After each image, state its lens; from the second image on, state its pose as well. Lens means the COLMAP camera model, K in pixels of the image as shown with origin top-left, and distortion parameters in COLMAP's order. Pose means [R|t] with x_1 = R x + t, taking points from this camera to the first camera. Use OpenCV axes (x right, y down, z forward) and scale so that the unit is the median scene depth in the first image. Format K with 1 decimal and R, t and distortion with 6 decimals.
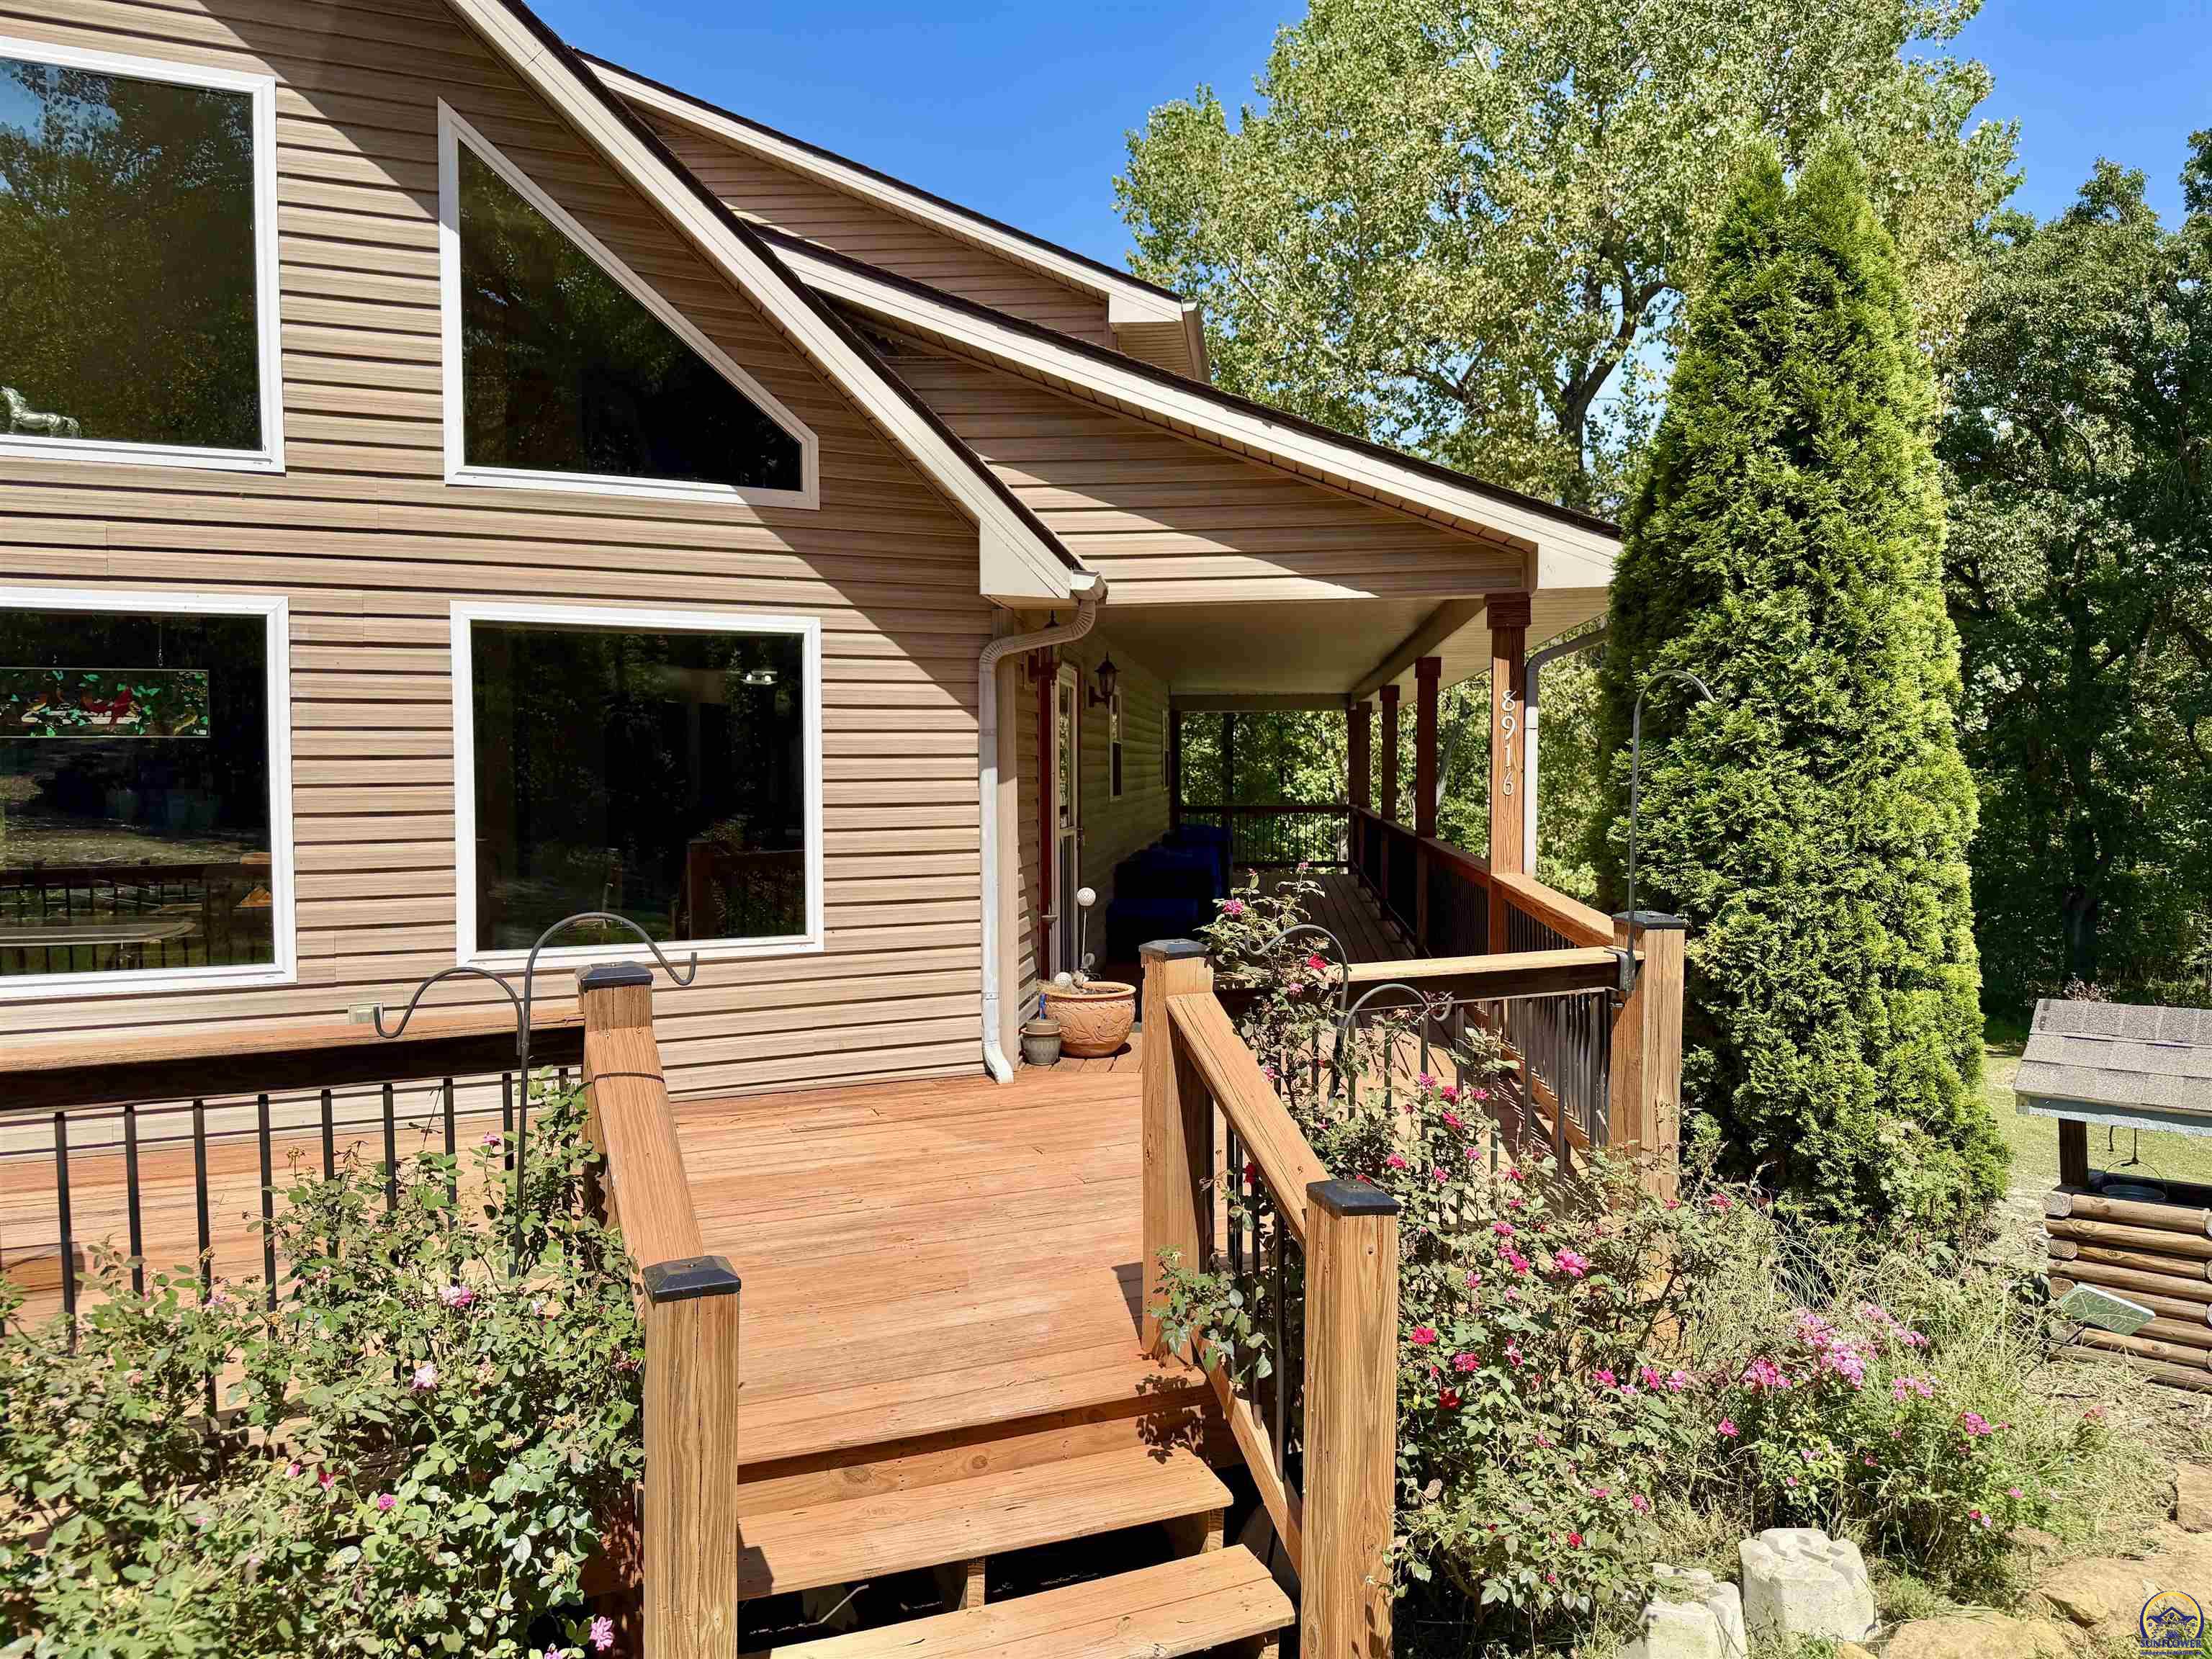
lens RADIAL K [[1558.8, 0, 1106.0], [0, 1558.8, 829.5], [0, 0, 1]] dist [0.109327, -0.150568]
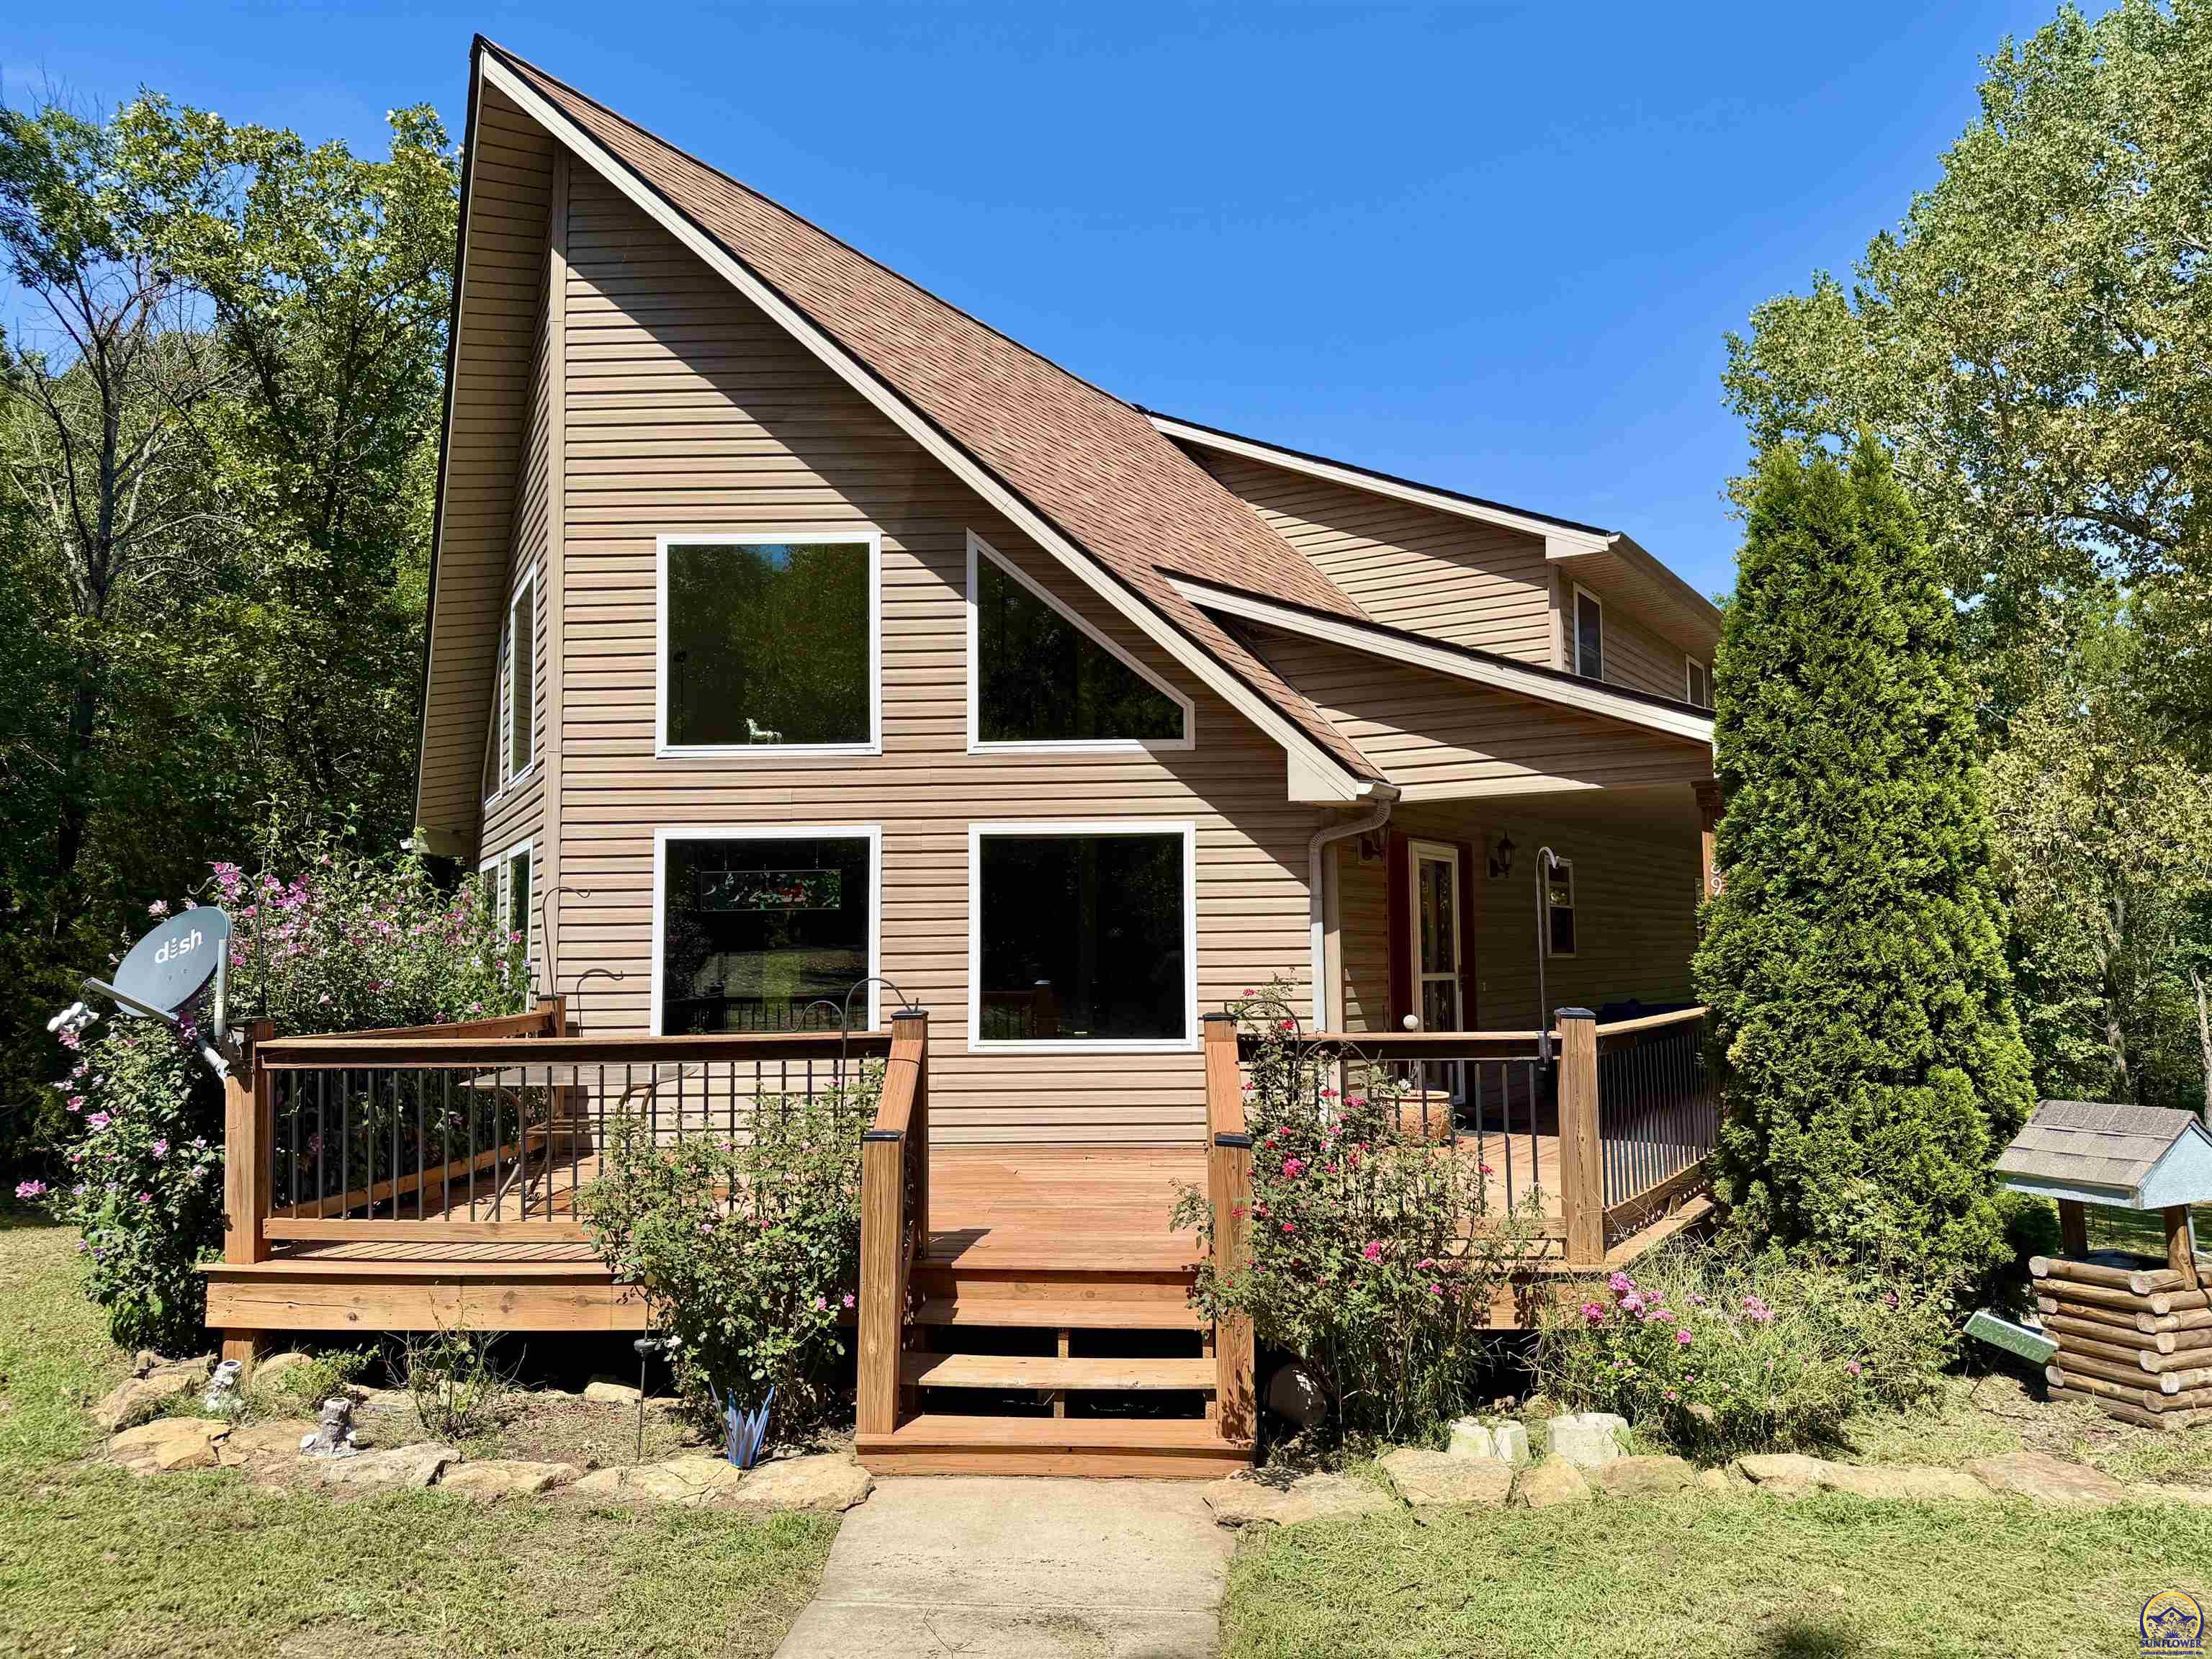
lens RADIAL K [[1558.8, 0, 1106.0], [0, 1558.8, 829.5], [0, 0, 1]] dist [0.109327, -0.150568]
pose [[0.894472, -0.037830, -0.445520, 0.446830], [-0.012865, 0.993824, -0.110218, 0.039551], [0.446938, 0.104318, 0.888462, -0.383667]]
